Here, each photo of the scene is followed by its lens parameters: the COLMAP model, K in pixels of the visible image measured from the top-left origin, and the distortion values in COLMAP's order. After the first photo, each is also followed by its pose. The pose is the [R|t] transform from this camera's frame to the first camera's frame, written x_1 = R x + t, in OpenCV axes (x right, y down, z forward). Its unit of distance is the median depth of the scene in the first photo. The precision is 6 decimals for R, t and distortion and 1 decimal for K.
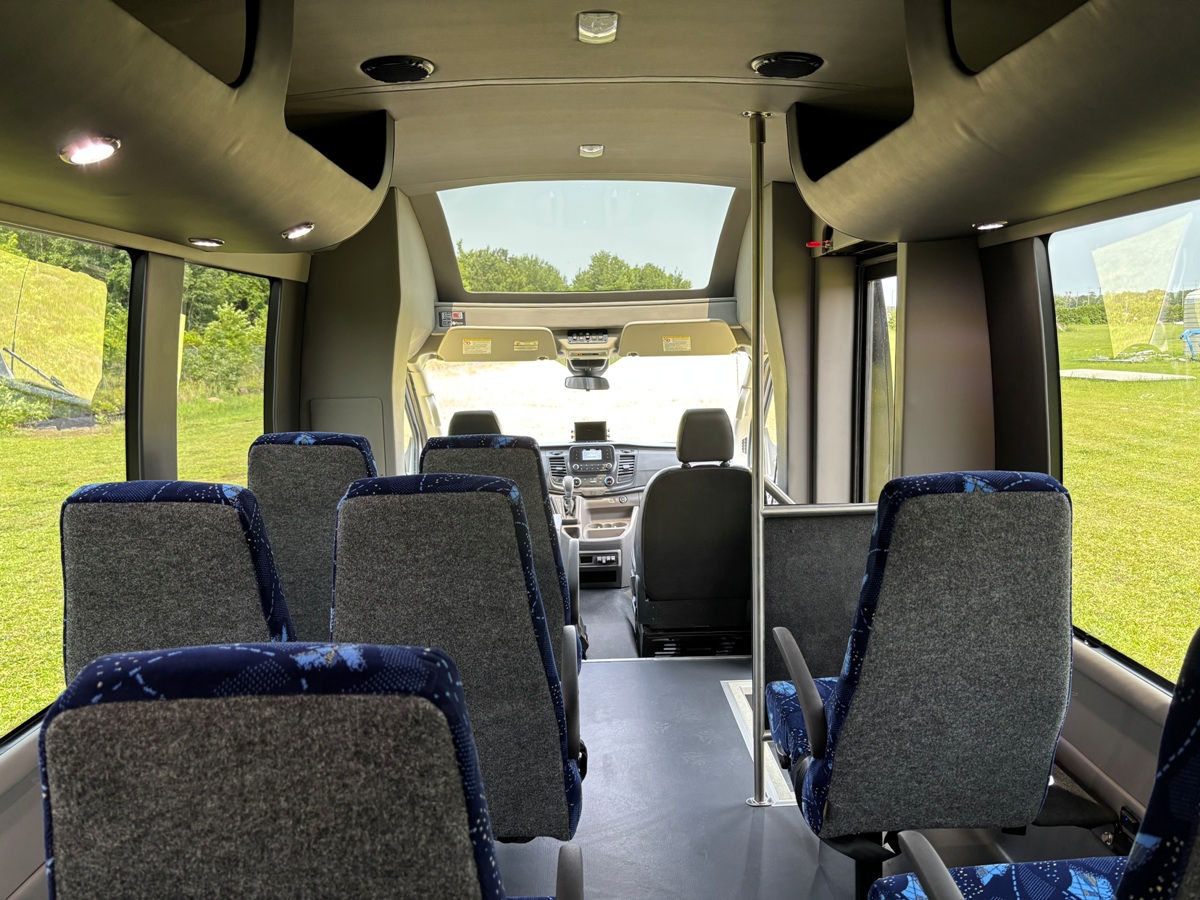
lens RADIAL K [[919.6, 0, 606.0], [0, 919.6, 455.1], [0, 0, 1]] dist [0.018713, -0.000939]
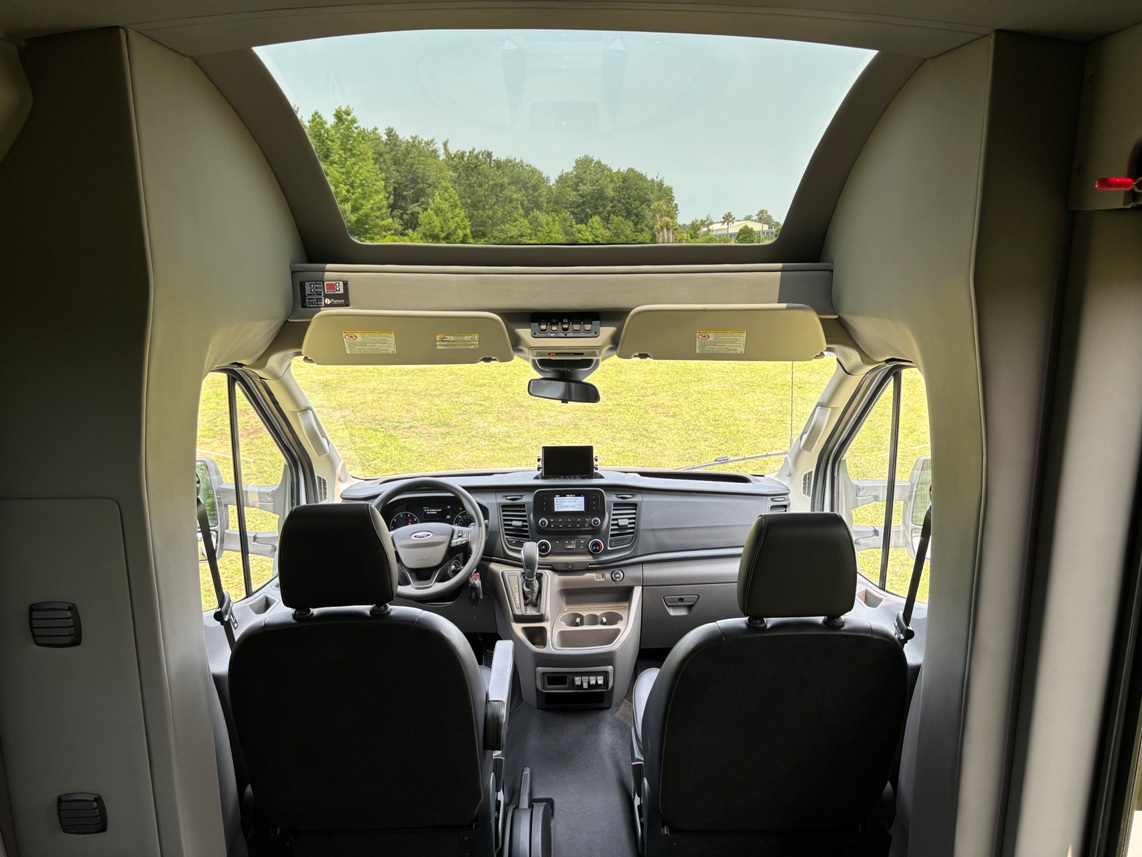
lens RADIAL K [[855.7, 0, 576.8], [0, 855.7, 433.9], [0, 0, 1]] dist [0.040124, -0.045960]
pose [[0.999768, 0.020295, -0.007256, -0.007148], [-0.019487, 0.995002, 0.097938, -0.108157], [0.009208, -0.097773, 0.995166, 0.435821]]
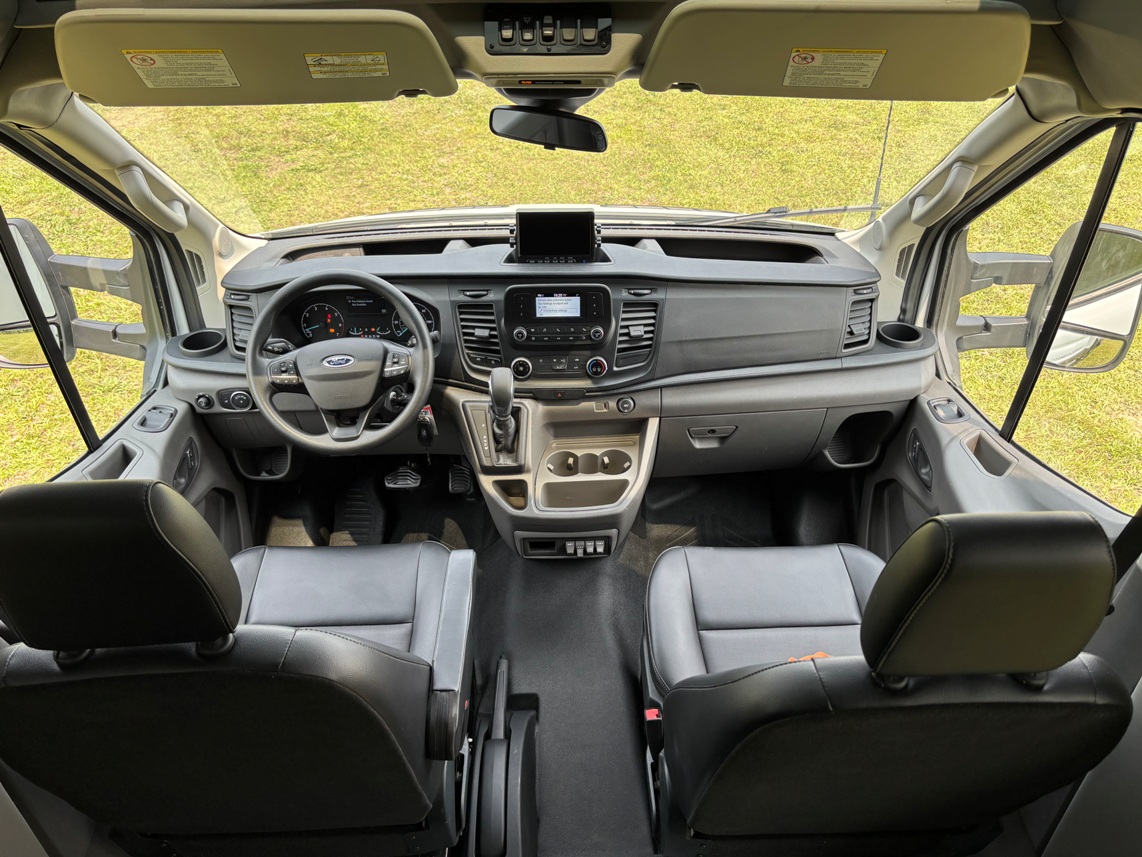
lens RADIAL K [[855.7, 0, 576.8], [0, 855.7, 433.9], [0, 0, 1]] dist [0.040124, -0.045960]
pose [[0.999681, 0.023464, 0.009362, -0.009249], [-0.025094, 0.879623, 0.475010, -0.140166], [0.002911, -0.475093, 0.879931, 0.643633]]
